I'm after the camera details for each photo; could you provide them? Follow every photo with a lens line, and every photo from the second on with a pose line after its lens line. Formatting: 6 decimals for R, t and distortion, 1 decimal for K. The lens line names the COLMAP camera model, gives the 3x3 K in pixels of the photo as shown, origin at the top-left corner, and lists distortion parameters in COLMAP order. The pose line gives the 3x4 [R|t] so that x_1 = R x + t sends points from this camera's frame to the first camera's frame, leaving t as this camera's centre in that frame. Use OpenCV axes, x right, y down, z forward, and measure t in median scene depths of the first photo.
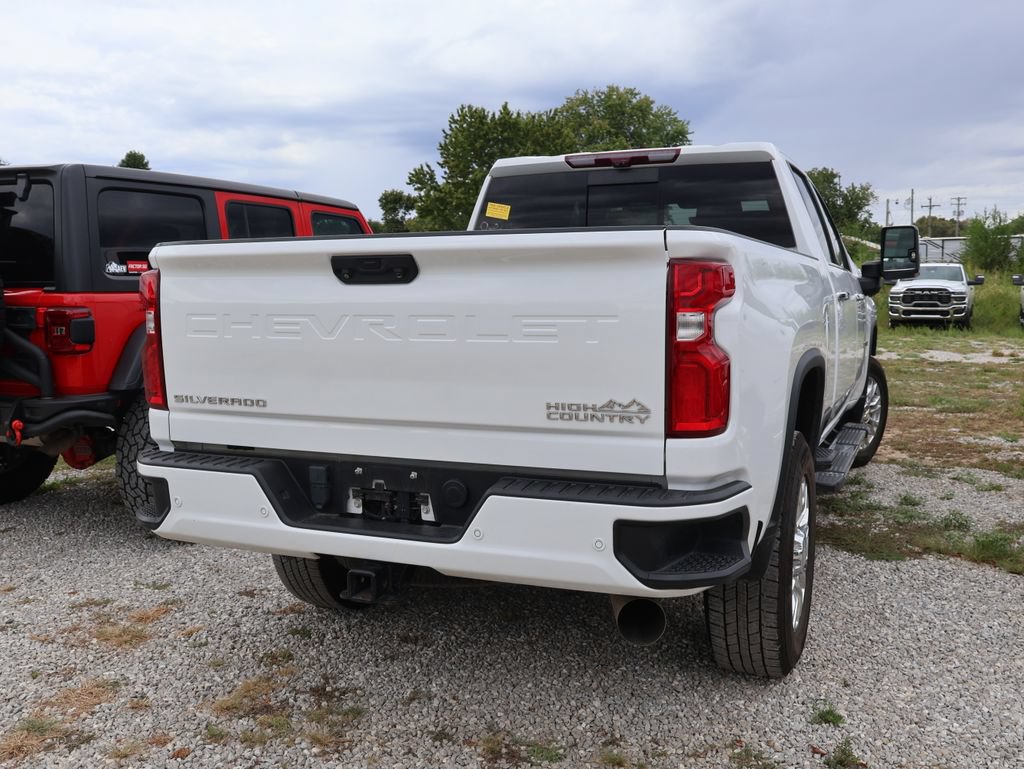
lens RADIAL K [[960.1, 0, 515.2], [0, 960.1, 375.0], [0, 0, 1]] dist [0.001947, 0.000000]
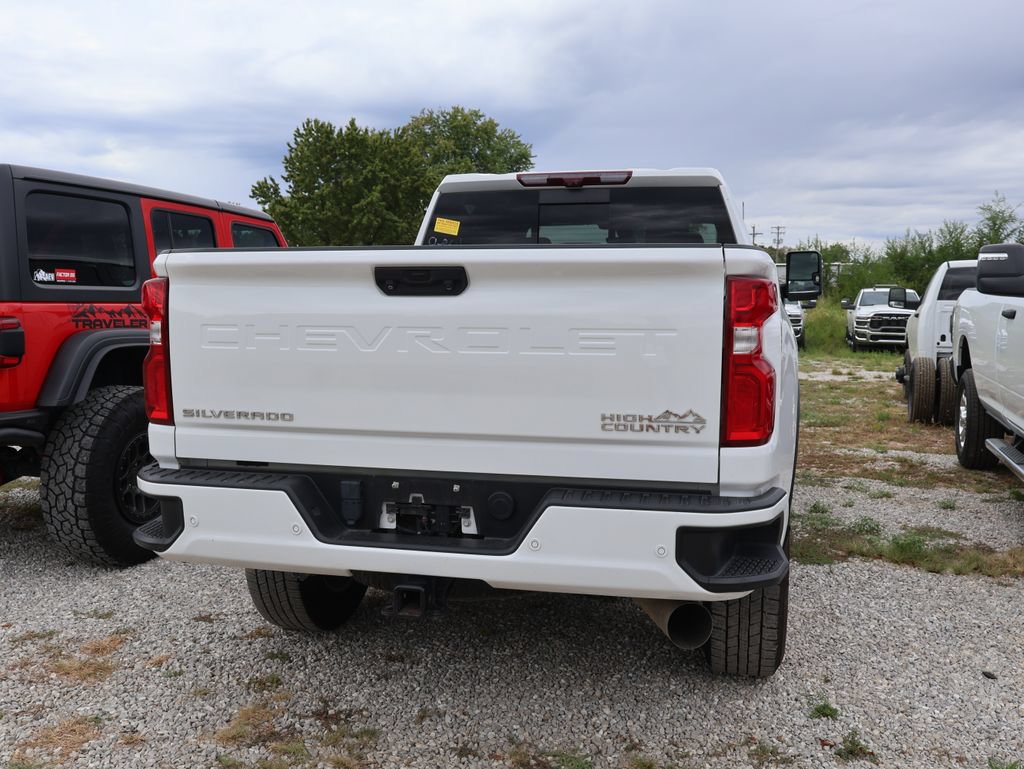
lens RADIAL K [[960.1, 0, 514.0], [0, 960.1, 375.4], [0, 0, 1]] dist [0.001947, 0.000000]
pose [[0.986322, 0.001598, 0.164825, -0.187372], [0.001524, 0.999822, -0.018812, 0.005631], [-0.164825, 0.018805, 0.986143, 0.005819]]
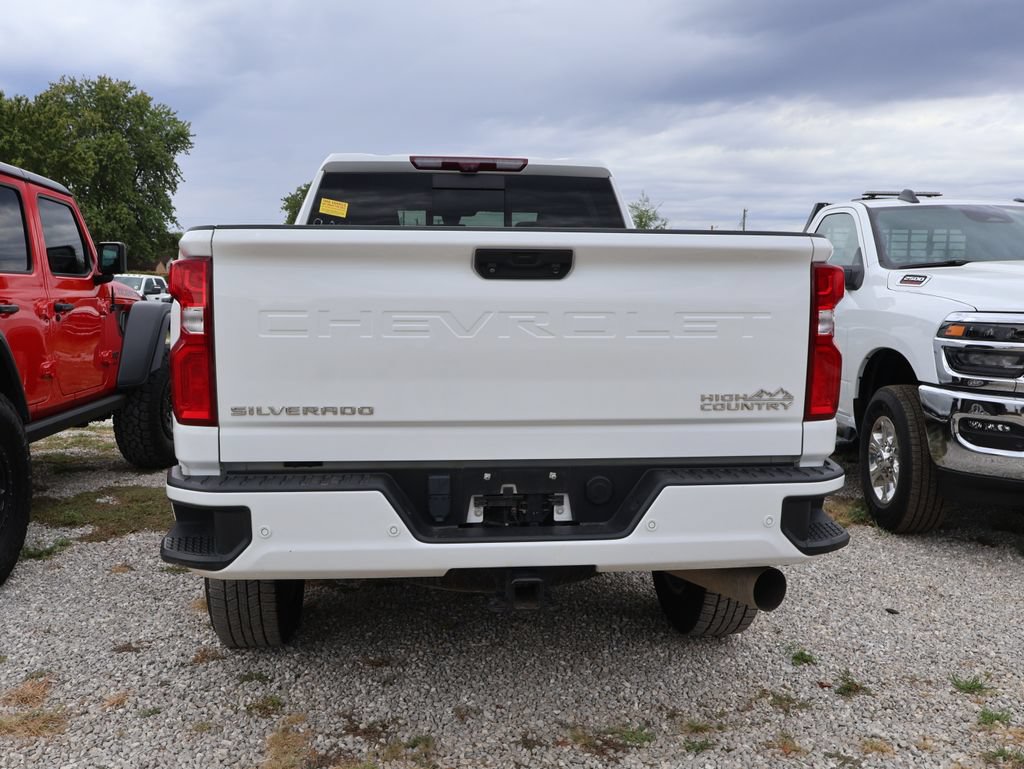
lens RADIAL K [[960.1, 0, 512.1], [0, 960.1, 379.0], [0, 0, 1]] dist [0.001947, 0.000000]
pose [[0.871257, -0.028628, 0.489991, -0.549318], [0.031479, 0.999501, 0.002422, 0.001886], [-0.489816, 0.013315, 0.871724, 0.147364]]
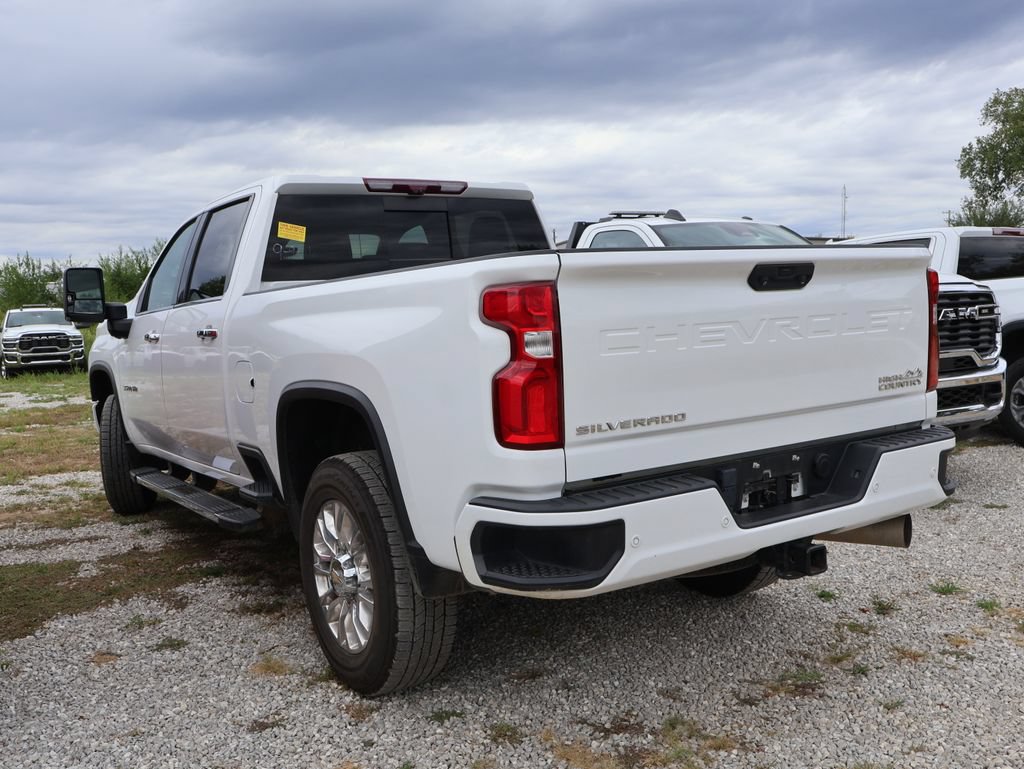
lens RADIAL K [[960.1, 0, 511.8], [0, 960.1, 381.5], [0, 0, 1]] dist [0.001947, 0.000000]
pose [[0.550669, -0.085056, 0.830379, -1.088058], [0.120577, 0.992467, 0.021698, -0.044791], [-0.825969, 0.088176, 0.556776, 0.565883]]
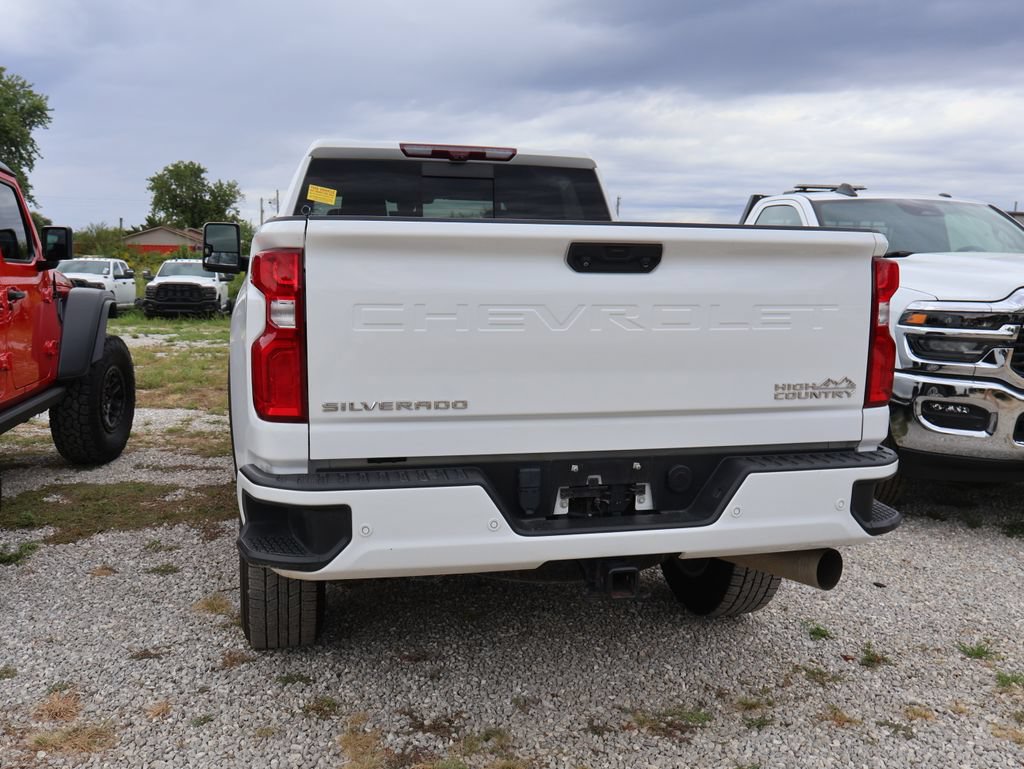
lens RADIAL K [[960.1, 0, 513.5], [0, 960.1, 368.6], [0, 0, 1]] dist [0.001947, 0.000000]
pose [[0.799516, -0.039321, 0.599357, -0.710714], [0.040015, 0.999125, 0.012169, -0.011918], [-0.599311, 0.014254, 0.800390, 0.247498]]
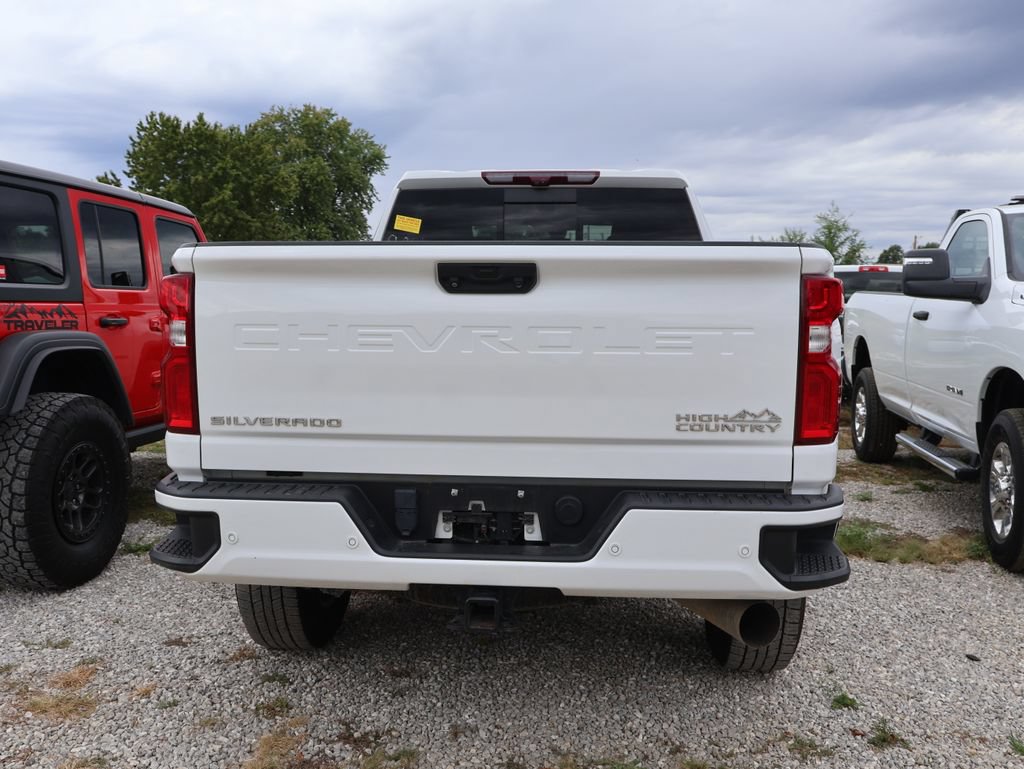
lens RADIAL K [[960.1, 0, 513.1], [0, 960.1, 379.0], [0, 0, 1]] dist [0.001947, 0.000000]
pose [[0.949341, -0.008400, 0.314137, -0.366685], [0.014365, 0.999758, -0.016677, 0.005034], [-0.313920, 0.020345, 0.949231, 0.081068]]
